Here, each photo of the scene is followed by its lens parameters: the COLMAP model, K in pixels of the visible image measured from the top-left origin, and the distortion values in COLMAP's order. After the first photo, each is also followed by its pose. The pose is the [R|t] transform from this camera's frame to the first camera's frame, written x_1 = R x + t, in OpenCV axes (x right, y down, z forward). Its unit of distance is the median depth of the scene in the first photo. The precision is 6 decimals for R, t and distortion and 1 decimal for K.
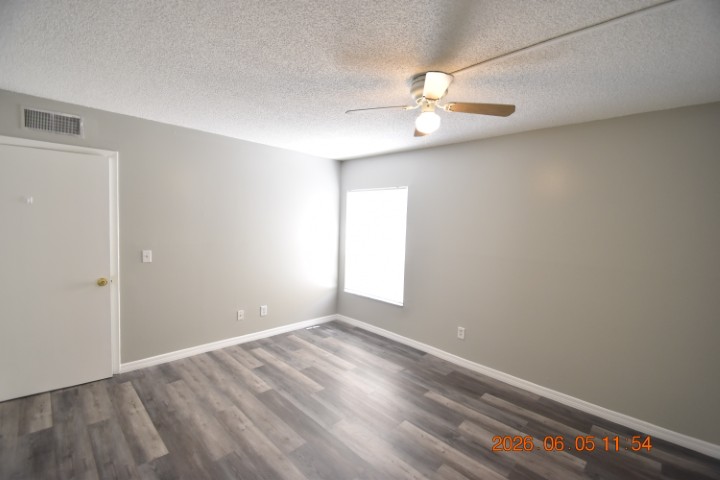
lens RADIAL K [[313.7, 0, 360.0], [0, 313.7, 239.5], [0, 0, 1]] dist [0.001205, -0.008395]
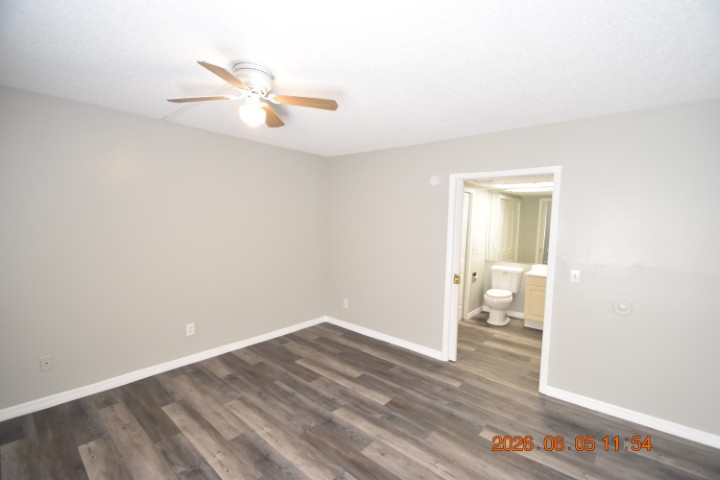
lens RADIAL K [[313.7, 0, 357.9], [0, 313.7, 238.9], [0, 0, 1]] dist [0.001205, -0.008395]
pose [[-0.996645, -0.057326, -0.058412, -0.051027], [-0.063934, 0.990908, 0.118382, -0.086178], [0.051094, 0.121720, -0.991249, 1.411186]]
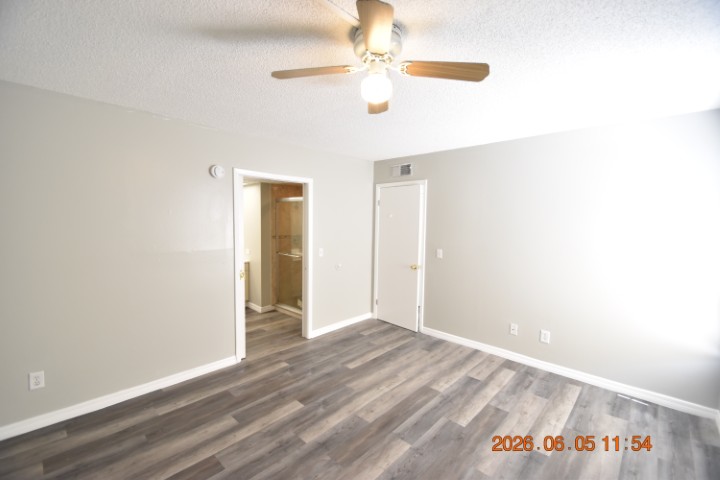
lens RADIAL K [[313.7, 0, 358.7], [0, 313.7, 240.9], [0, 0, 1]] dist [0.001205, -0.008395]
pose [[0.018988, 0.028323, -0.999418, 0.686771], [-0.071125, 0.997104, 0.026906, -0.012869], [0.997287, 0.070573, 0.020947, 0.672132]]
